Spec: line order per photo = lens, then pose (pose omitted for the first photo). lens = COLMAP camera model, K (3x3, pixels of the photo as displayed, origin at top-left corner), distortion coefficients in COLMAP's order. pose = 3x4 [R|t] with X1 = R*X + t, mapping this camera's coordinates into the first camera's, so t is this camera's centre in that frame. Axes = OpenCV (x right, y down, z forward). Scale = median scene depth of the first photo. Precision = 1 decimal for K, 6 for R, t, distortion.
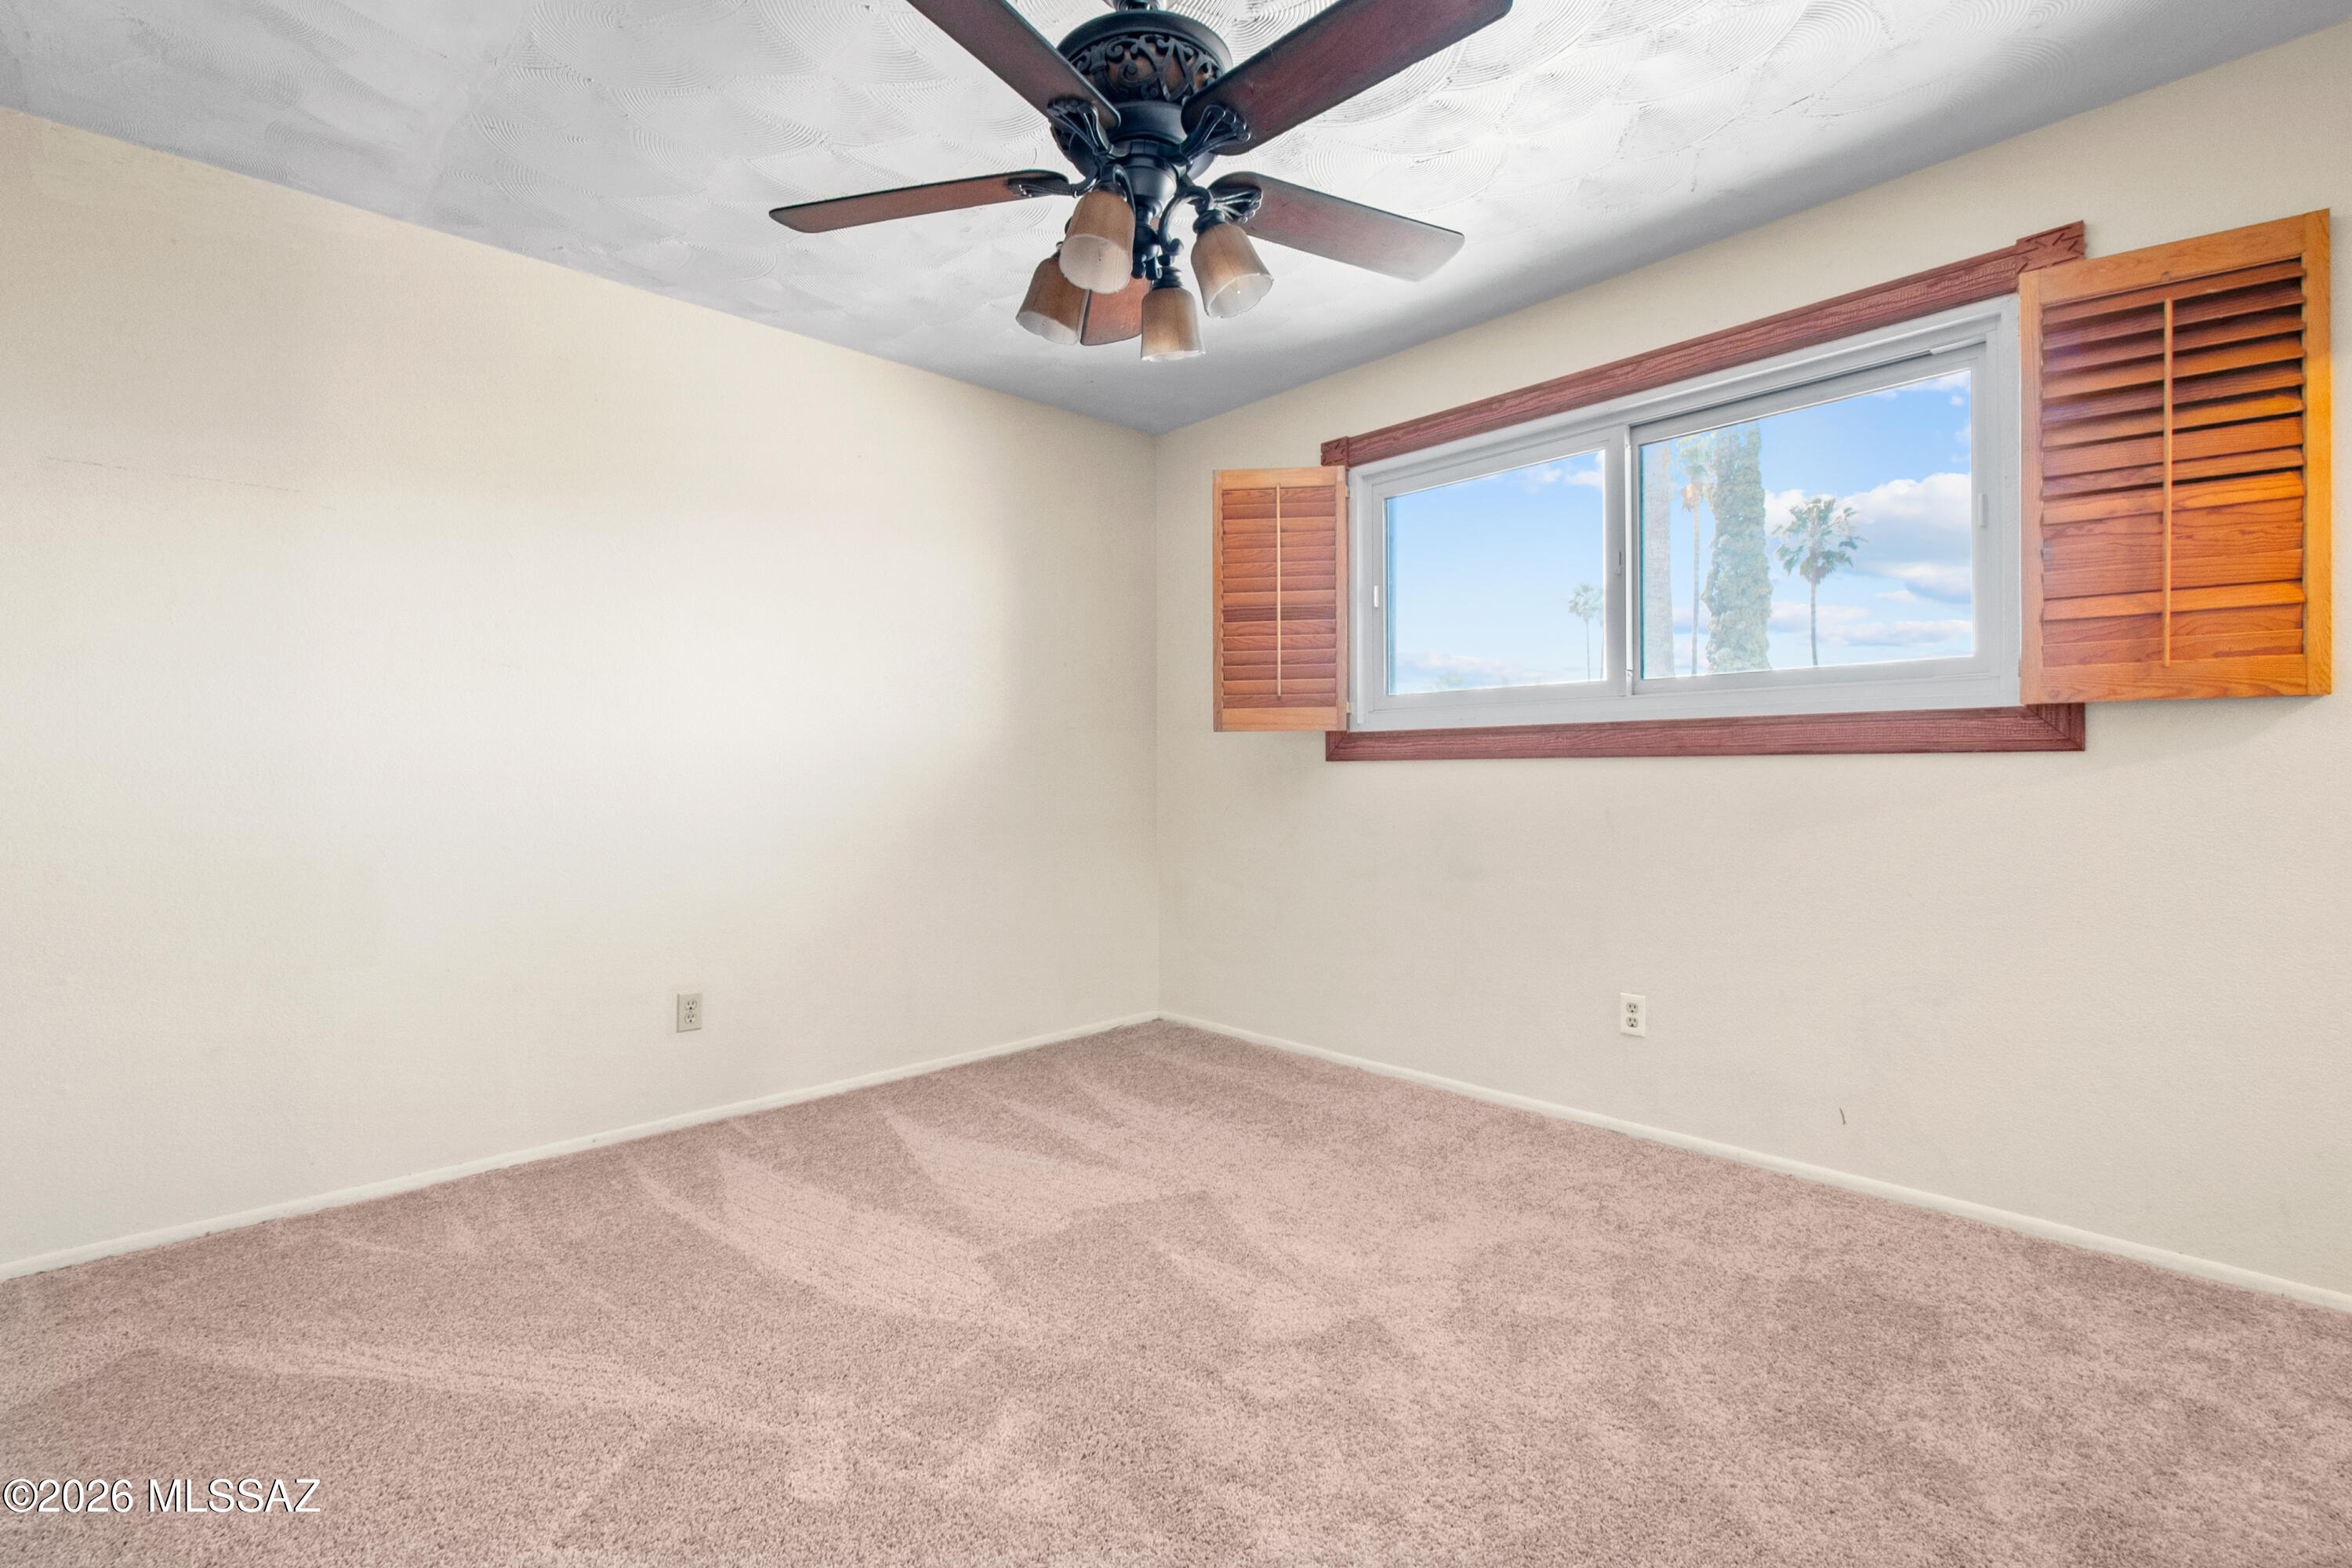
lens RADIAL K [[1060.0, 0, 1175.1], [0, 1060.0, 765.8], [0, 0, 1]] dist [0.002296, -0.000711]
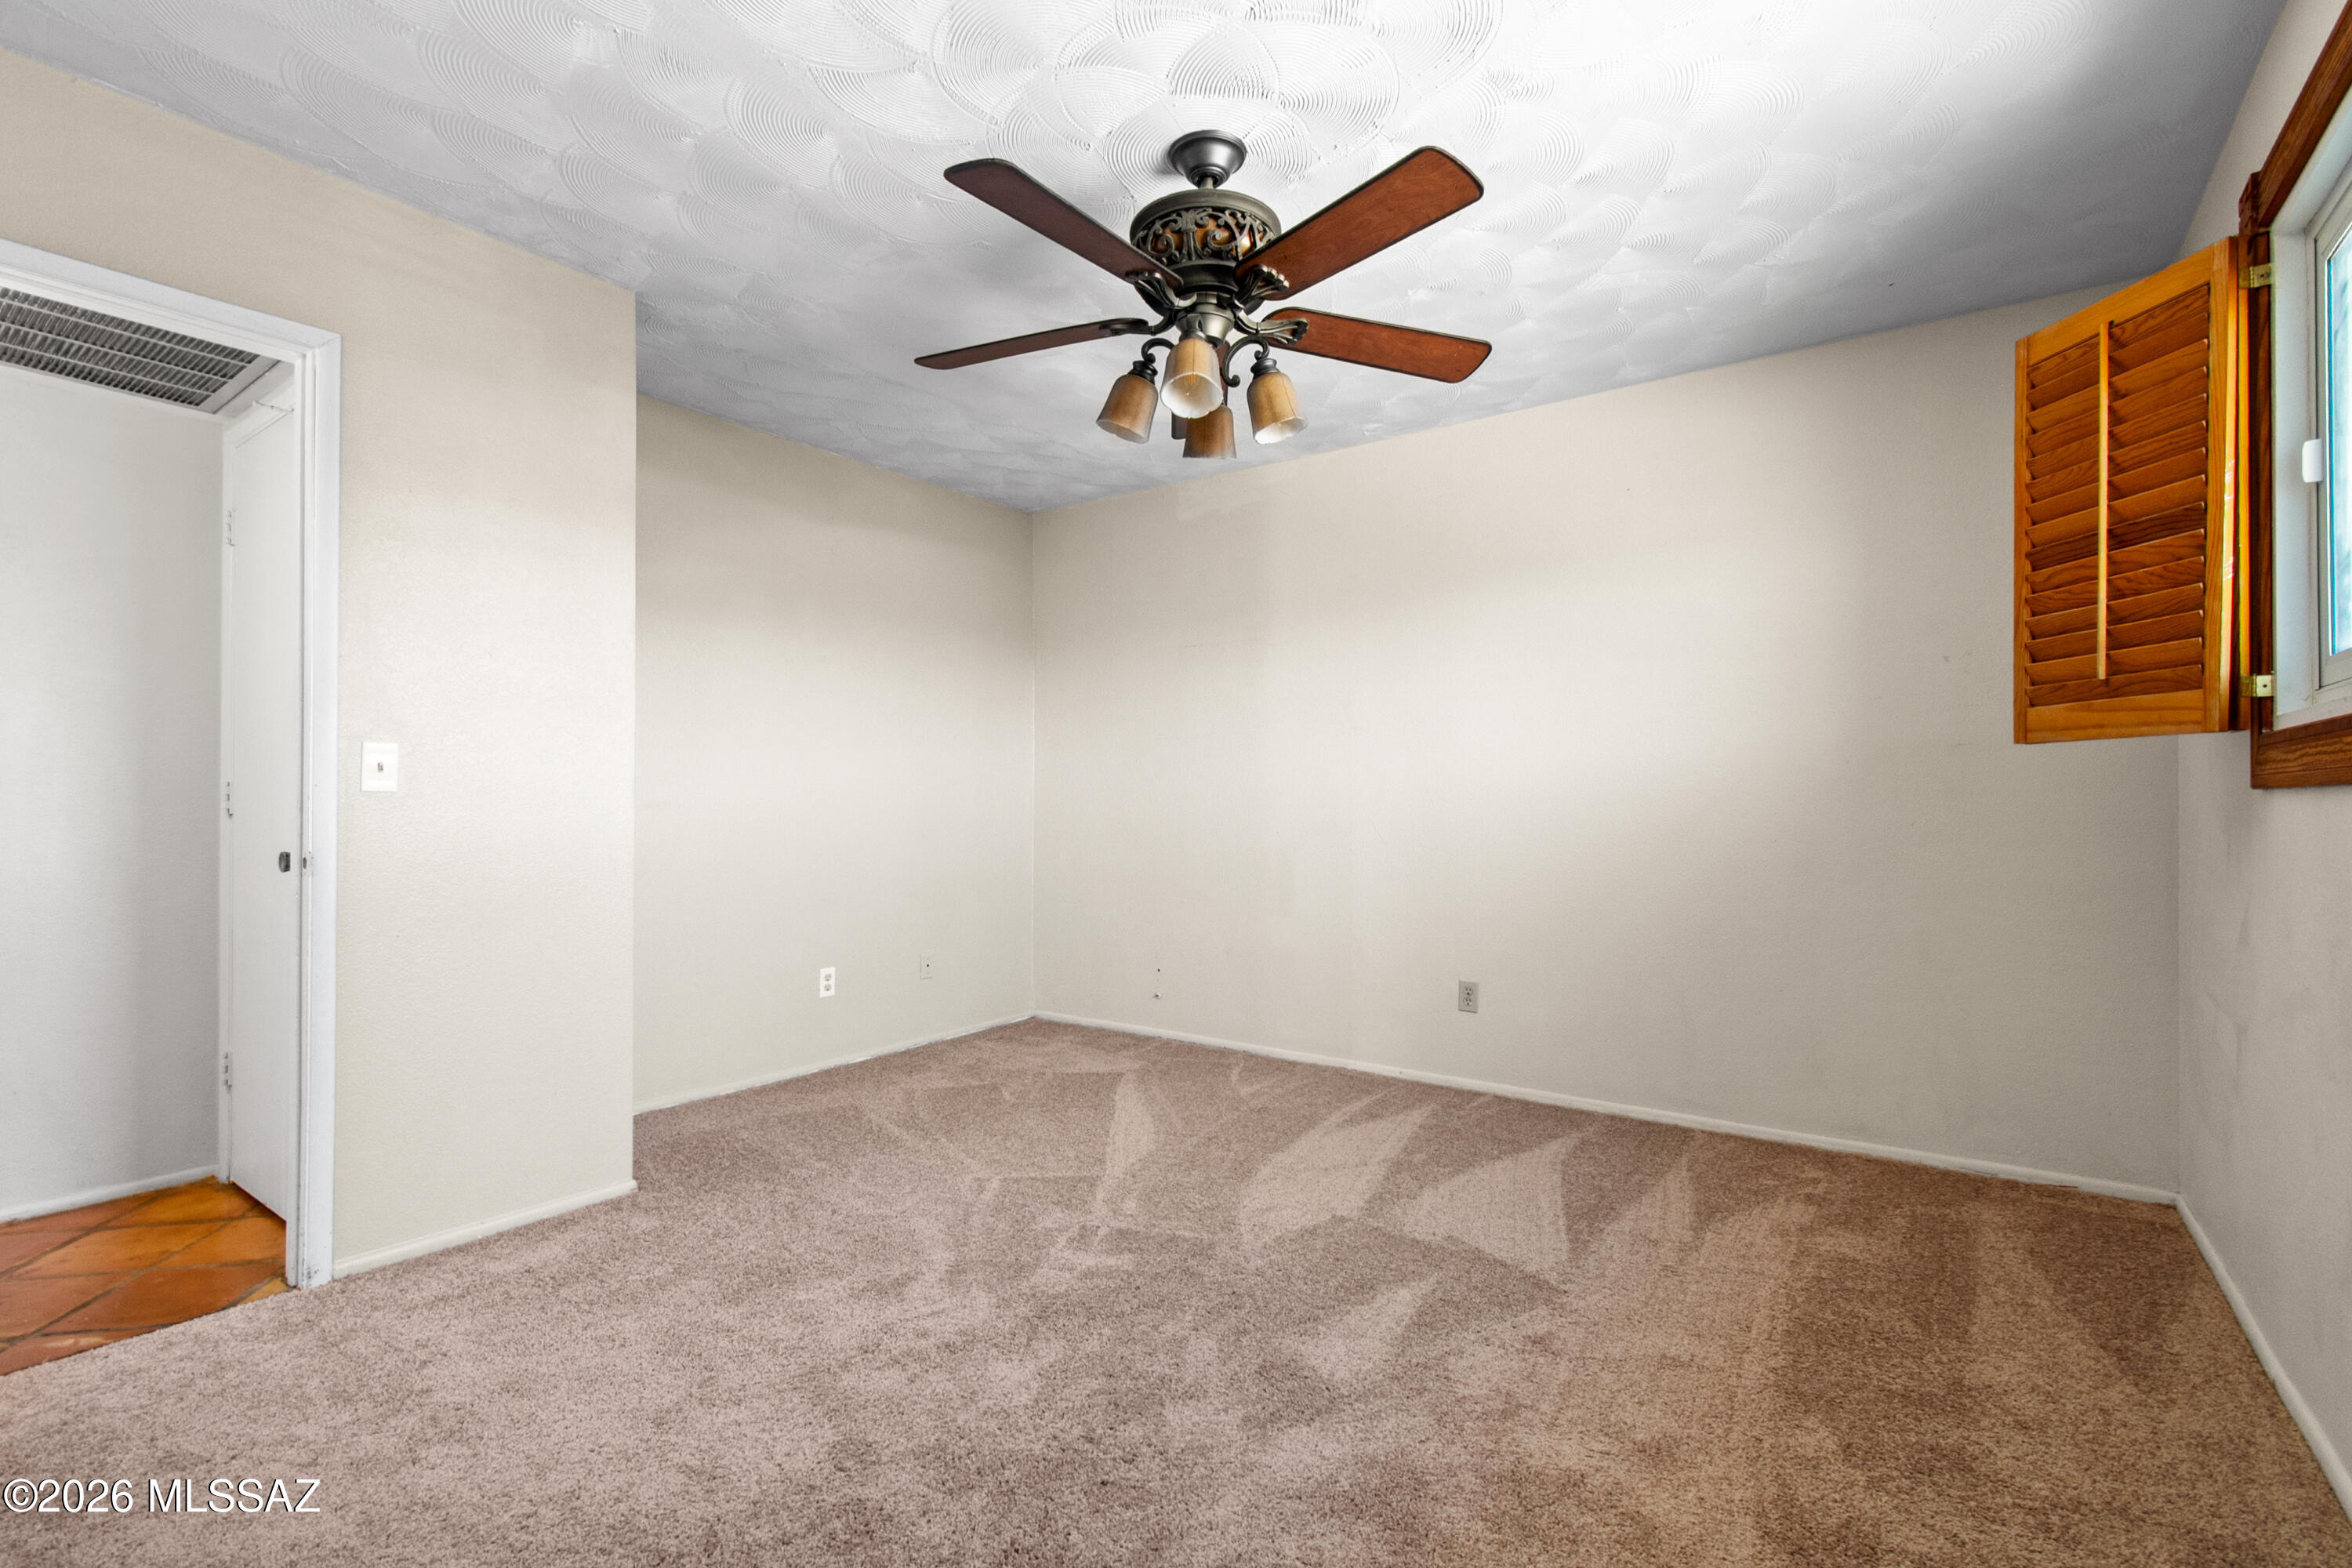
lens RADIAL K [[1049.5, 0, 1174.0], [0, 1049.5, 783.8], [0, 0, 1]] dist [0.013589, -0.000147]
pose [[0.195779, -0.005459, -0.980633, 0.581393], [-0.004344, 0.999970, -0.006434, -0.001578], [0.980638, 0.005520, 0.195749, 0.377641]]
